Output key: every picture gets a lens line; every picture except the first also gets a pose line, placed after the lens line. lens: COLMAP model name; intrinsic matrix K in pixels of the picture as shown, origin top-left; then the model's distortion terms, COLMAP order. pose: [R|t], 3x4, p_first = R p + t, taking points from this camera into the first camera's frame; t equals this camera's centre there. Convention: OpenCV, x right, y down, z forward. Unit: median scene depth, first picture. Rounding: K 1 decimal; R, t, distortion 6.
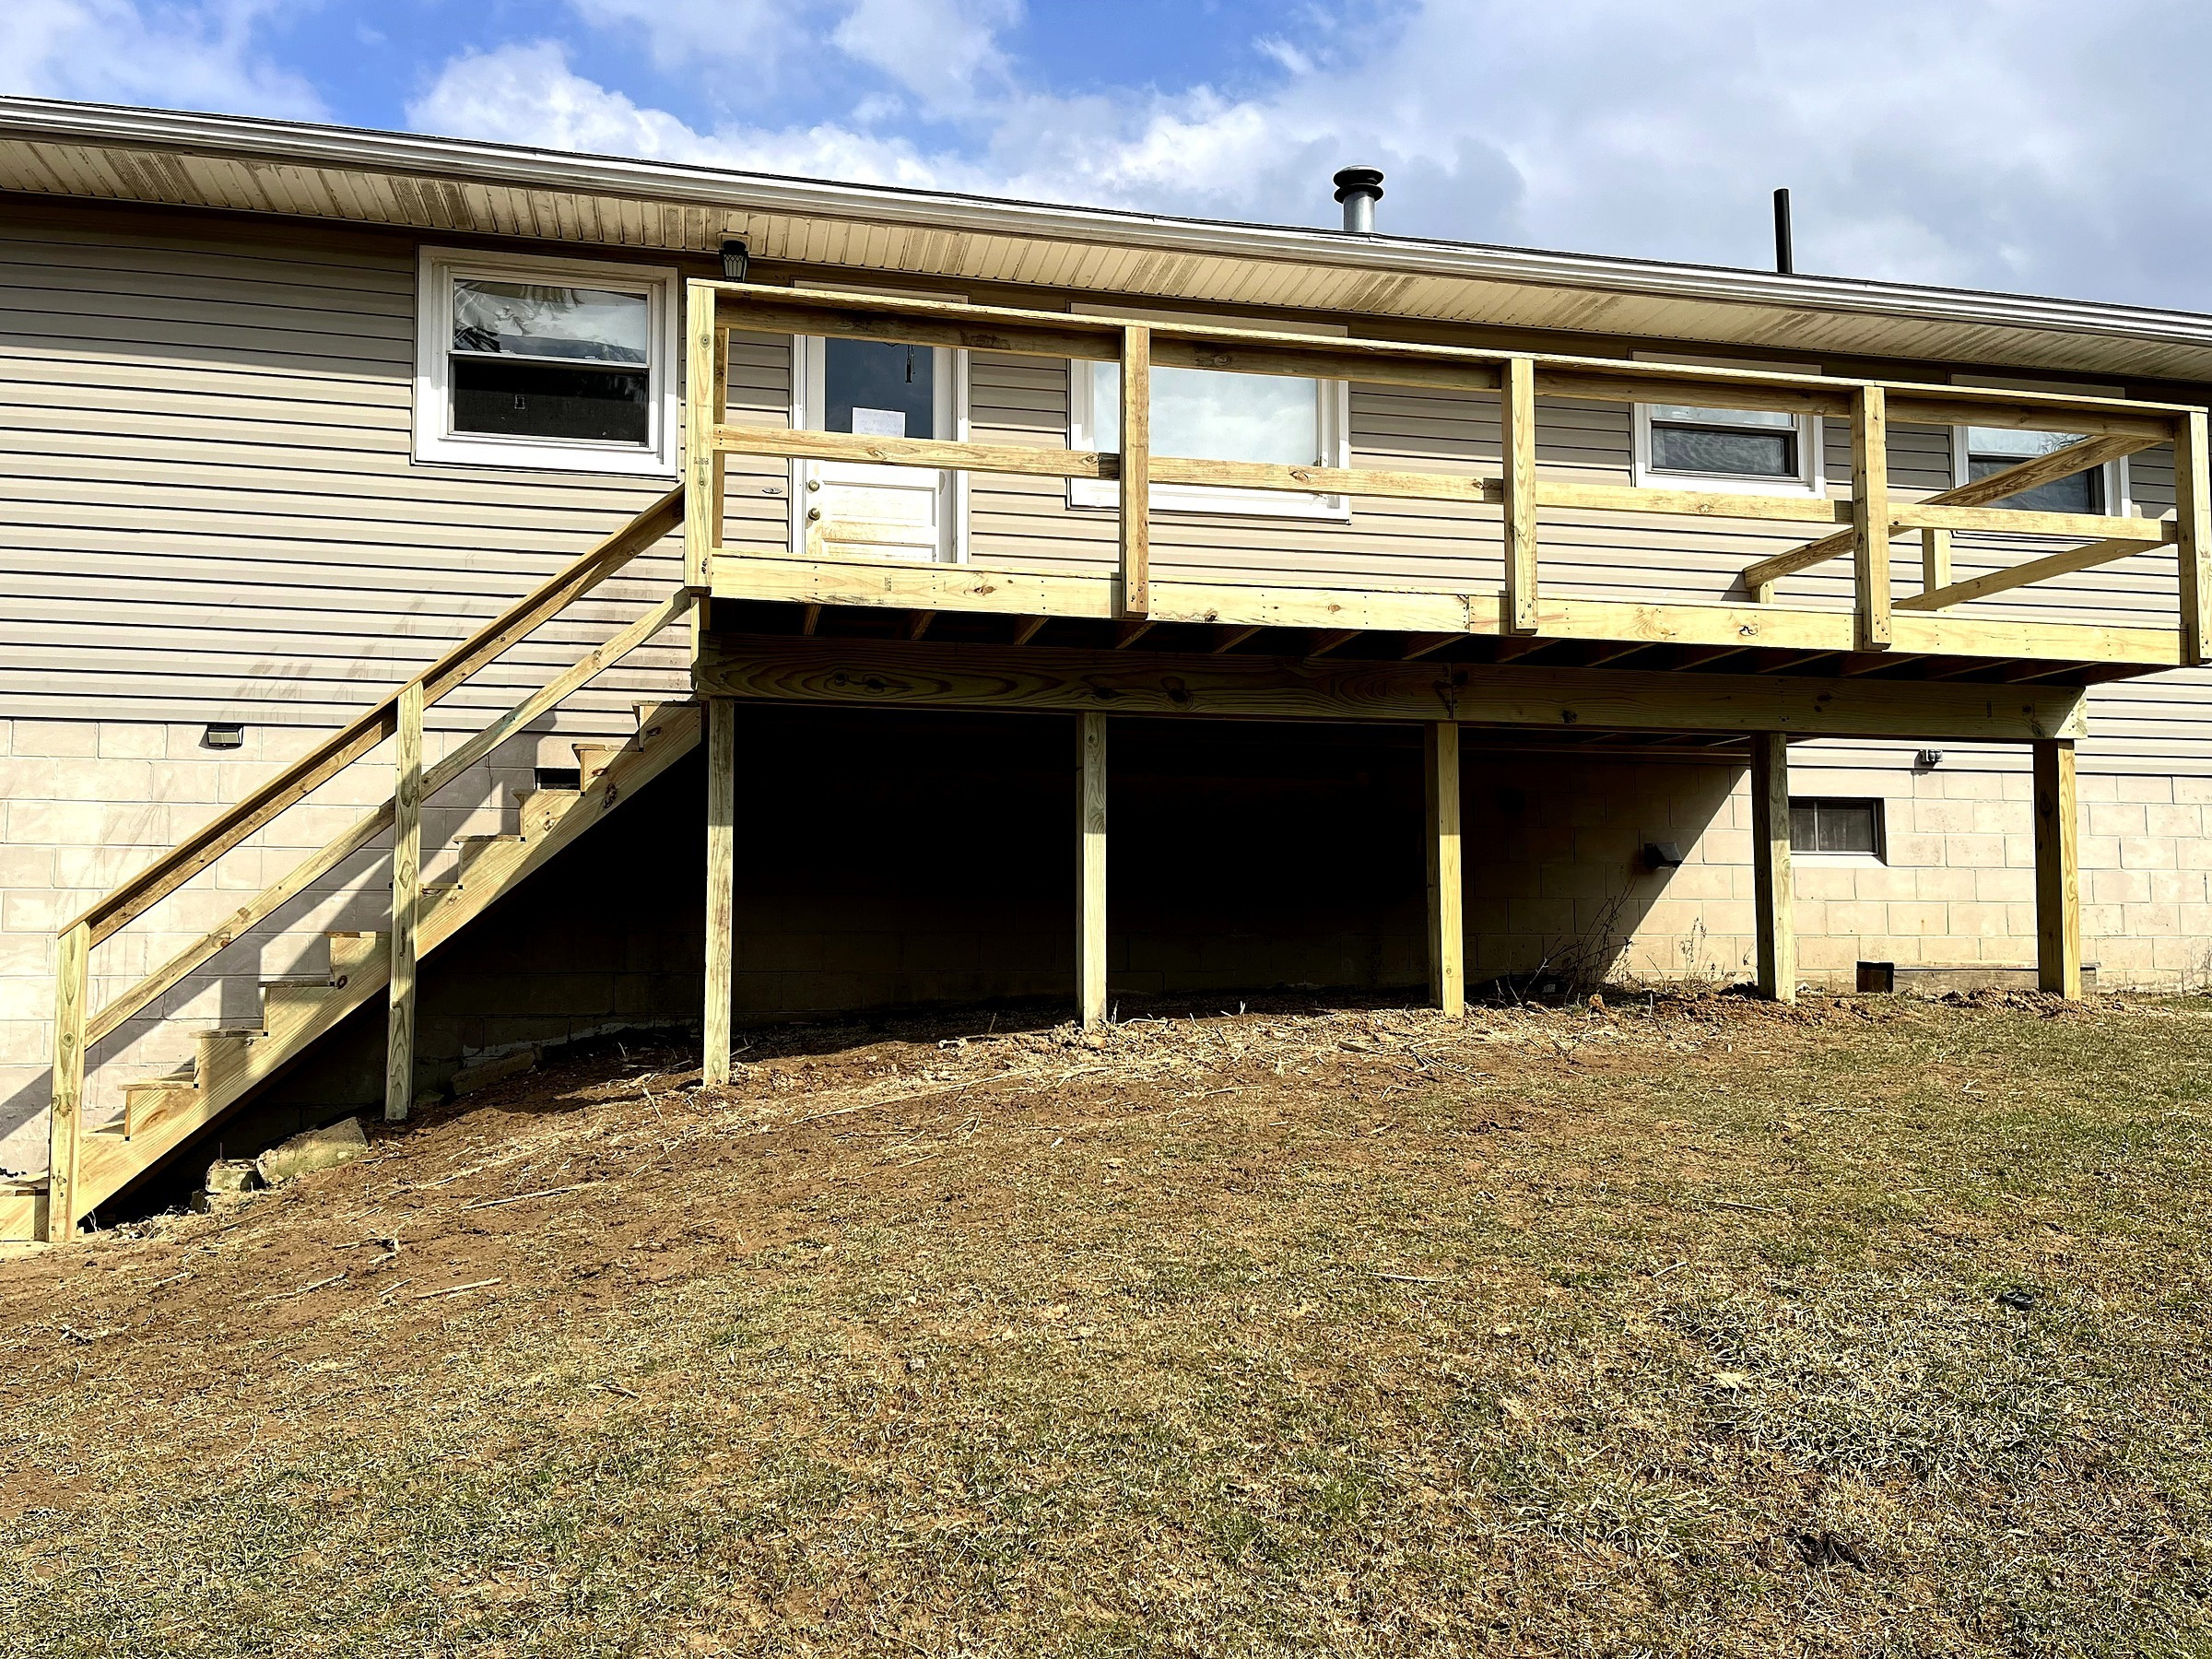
lens RADIAL K [[1751.1, 0, 1112.3], [0, 1751.1, 841.6], [0, 0, 1]] dist [0.046876, -0.039918]
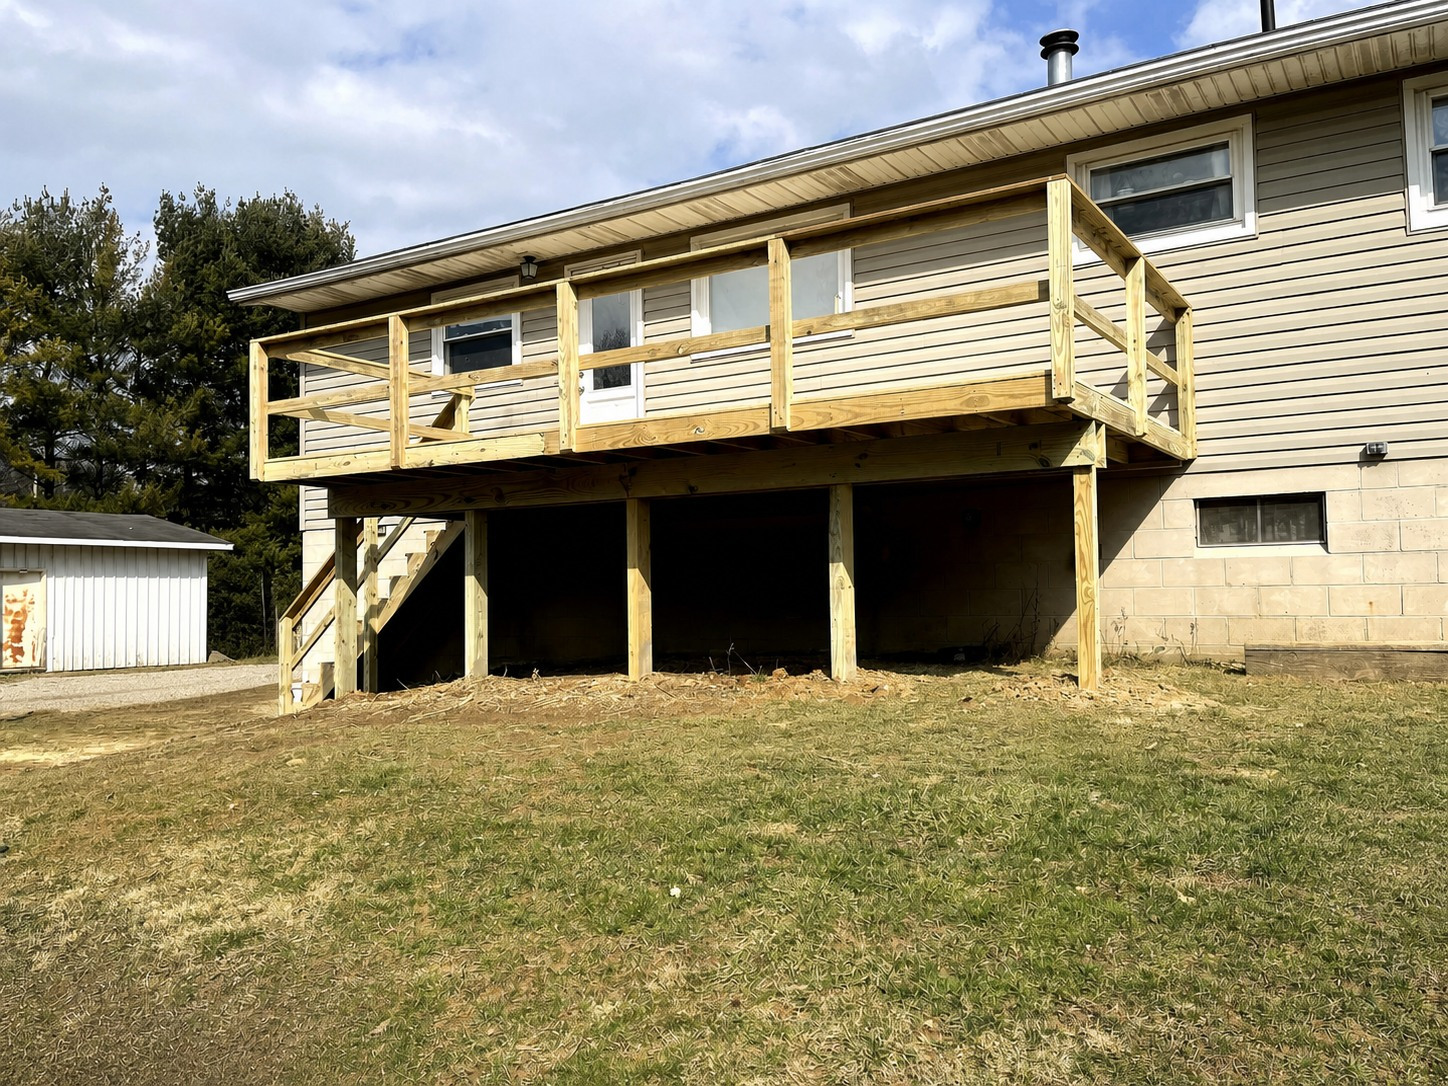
lens RADIAL K [[1146.3, 0, 728.5], [0, 1146.3, 536.9], [0, 0, 1]] dist [0.046876, -0.039918]
pose [[0.696374, -0.042737, -0.716405, 0.743544], [0.061302, 0.998119, 0.000044, -0.020642], [0.715056, -0.043948, 0.697684, 0.245276]]
